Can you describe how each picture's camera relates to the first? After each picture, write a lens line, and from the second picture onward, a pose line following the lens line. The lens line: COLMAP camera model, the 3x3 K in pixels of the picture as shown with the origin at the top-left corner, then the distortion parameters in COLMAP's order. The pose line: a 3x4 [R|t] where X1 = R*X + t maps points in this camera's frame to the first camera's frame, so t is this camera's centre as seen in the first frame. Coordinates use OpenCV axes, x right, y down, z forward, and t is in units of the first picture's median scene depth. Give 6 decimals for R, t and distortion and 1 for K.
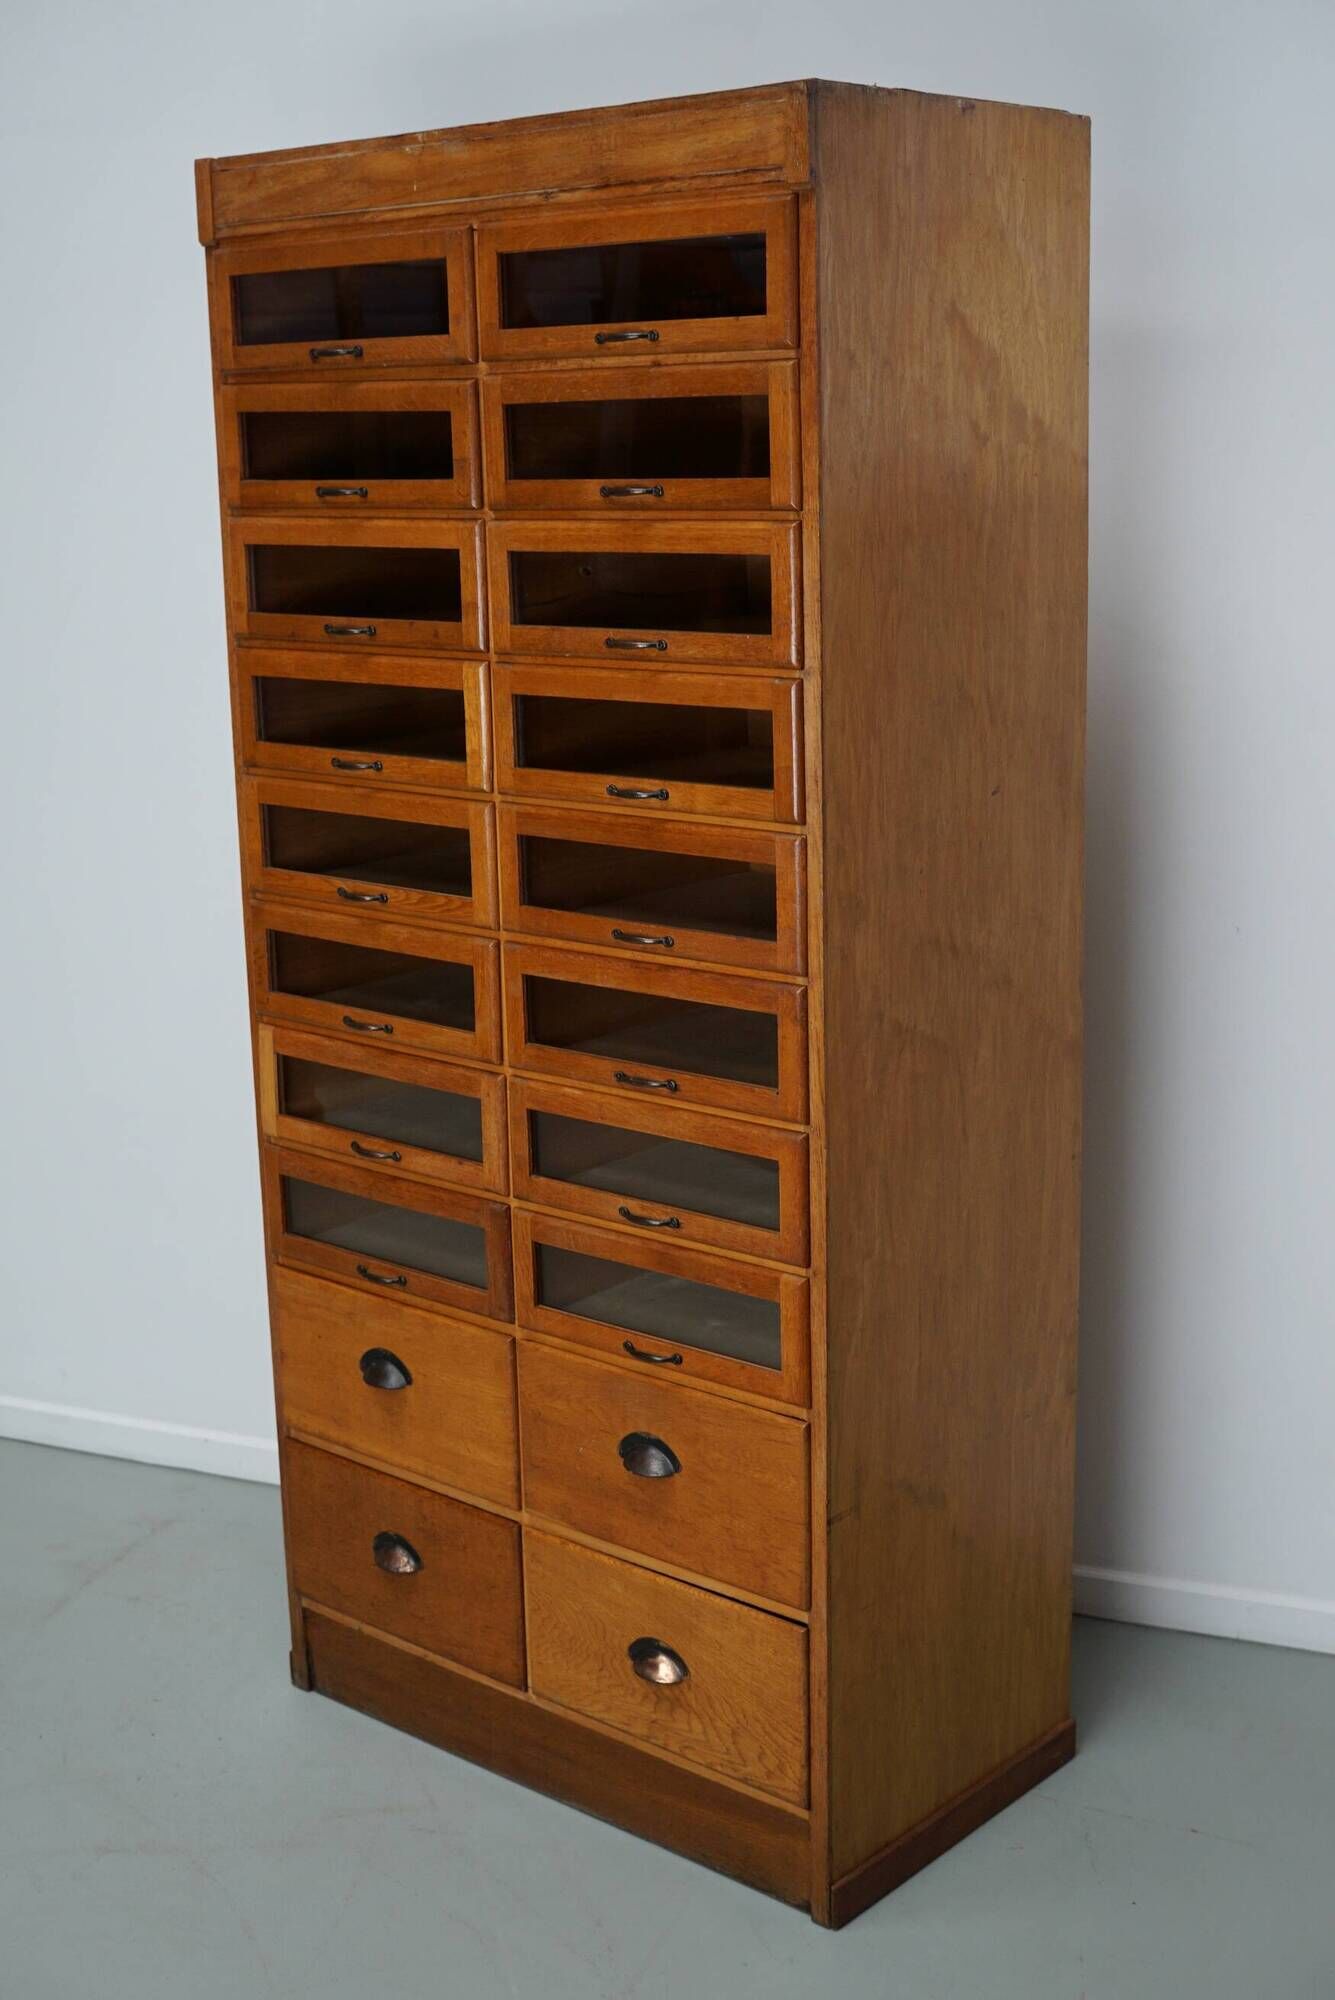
lens RADIAL K [[2571.5, 0, 644.6], [0, 2571.5, 1027.1], [0, 0, 1]] dist [-0.092815, 0.000000]
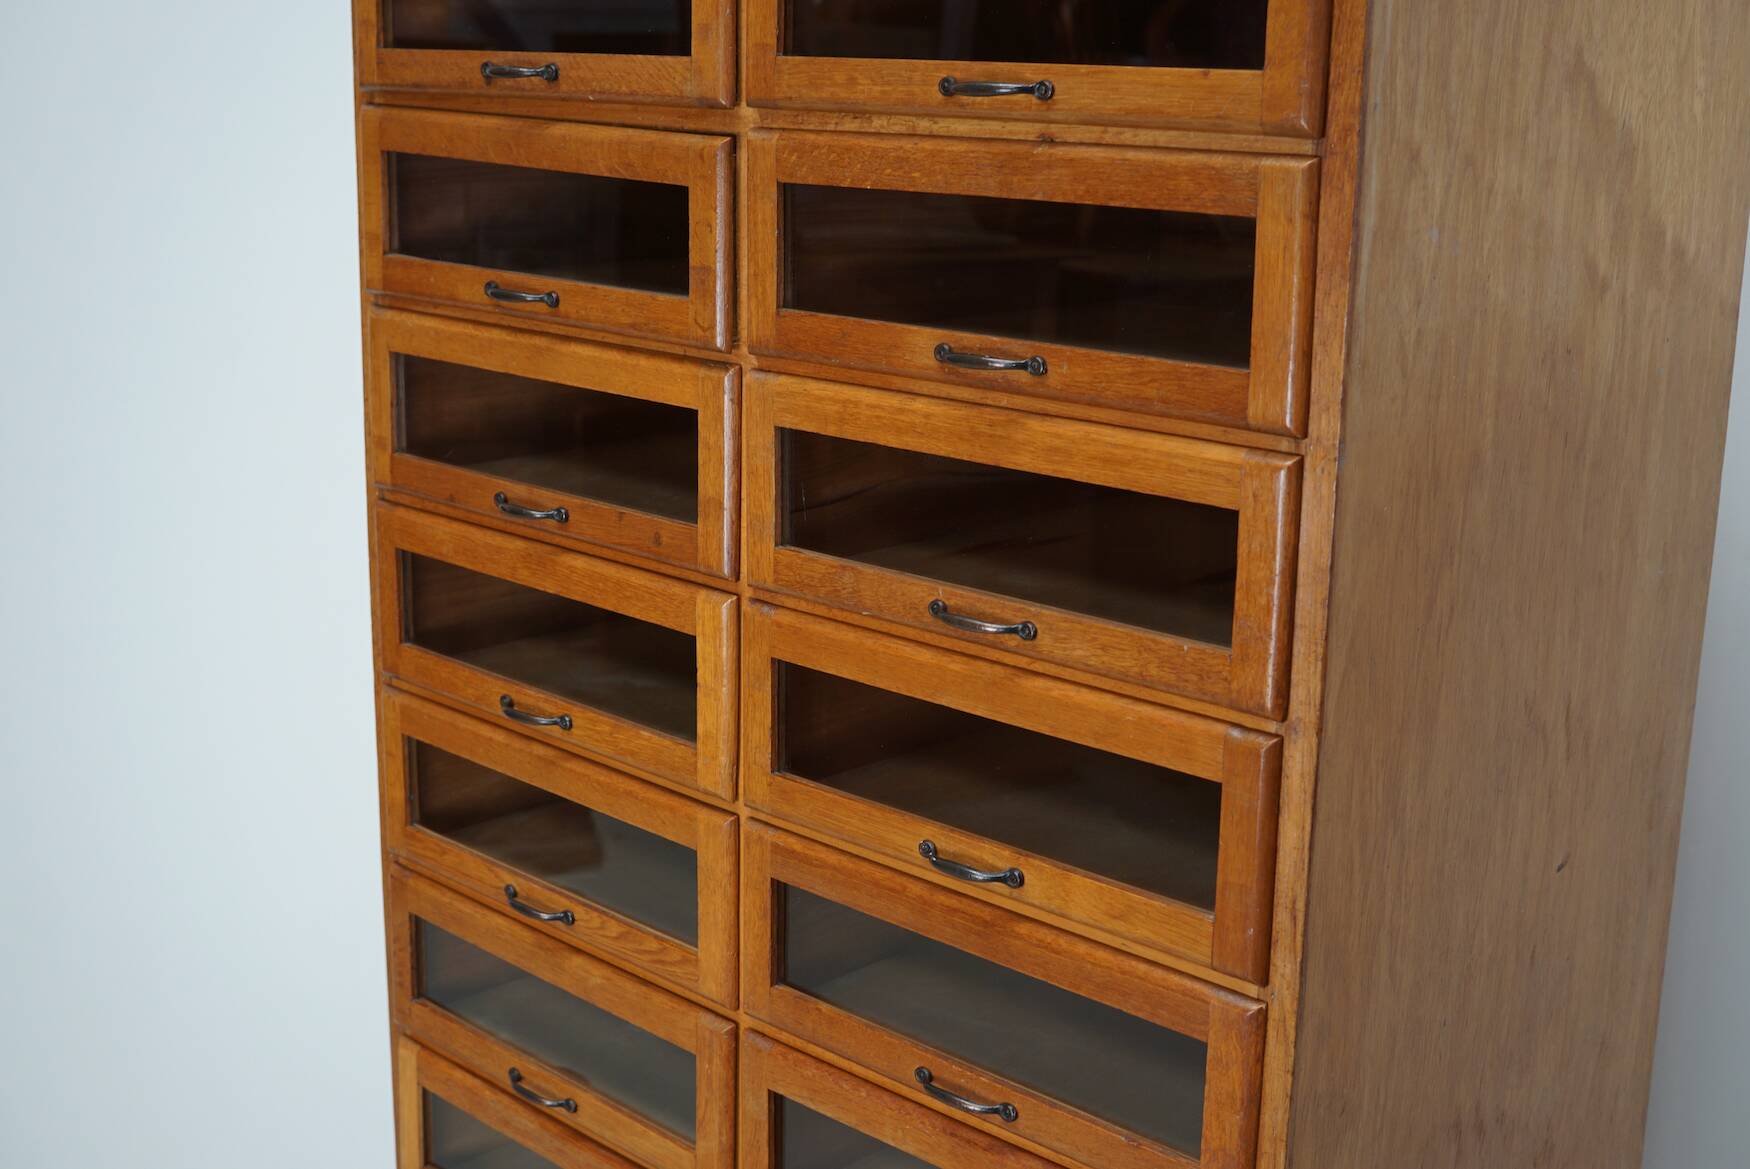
lens RADIAL K [[2250.1, 0, 868.0], [0, 2250.1, 631.1], [0, 0, 1]] dist [-0.092815, 0.000000]
pose [[0.997805, 0.053706, -0.038738, -0.008658], [-0.052761, 0.998294, 0.025016, -0.147534], [0.040016, -0.022917, 0.998936, 0.461196]]
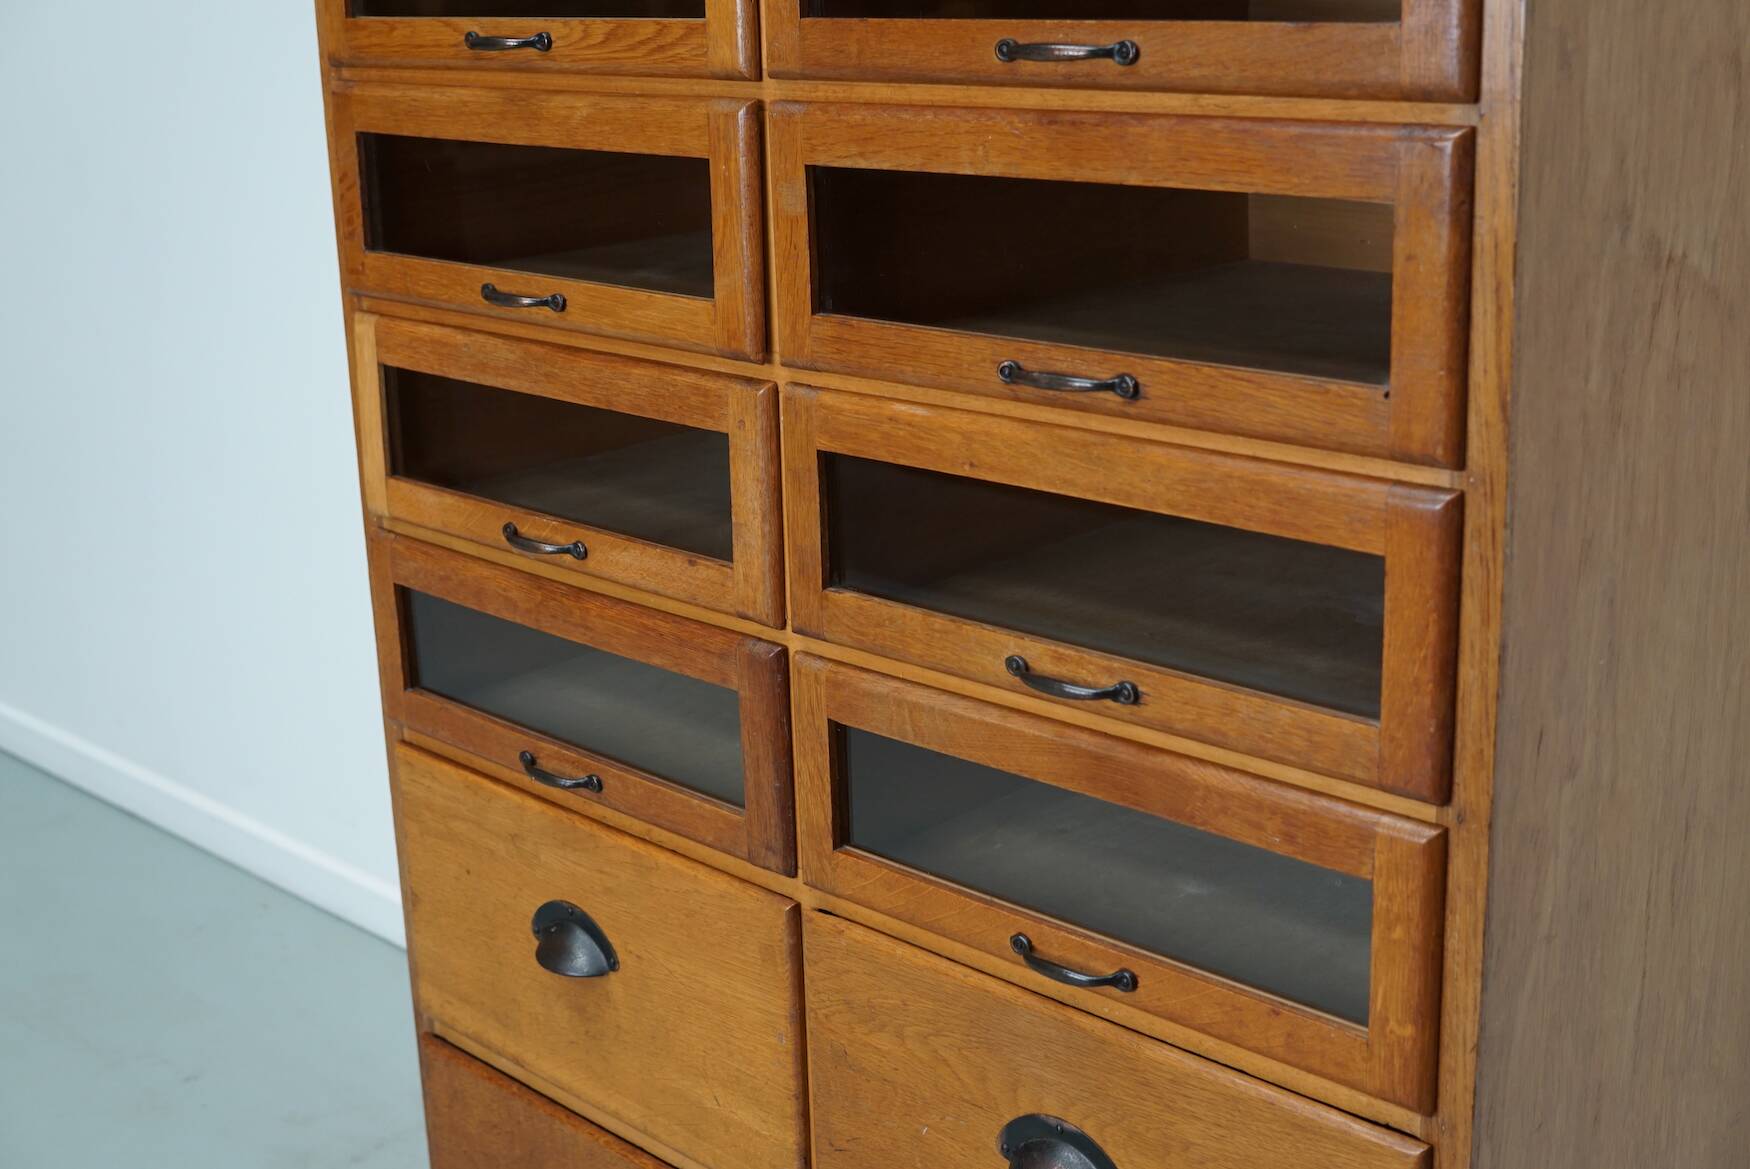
lens RADIAL K [[2250.1, 0, 896.9], [0, 2250.1, 590.7], [0, 0, 1]] dist [-0.092815, 0.000000]
pose [[0.998670, 0.009126, -0.050738, -0.008984], [-0.006387, 0.998526, 0.053893, 0.035893], [0.051155, -0.053498, 0.997257, 0.585701]]
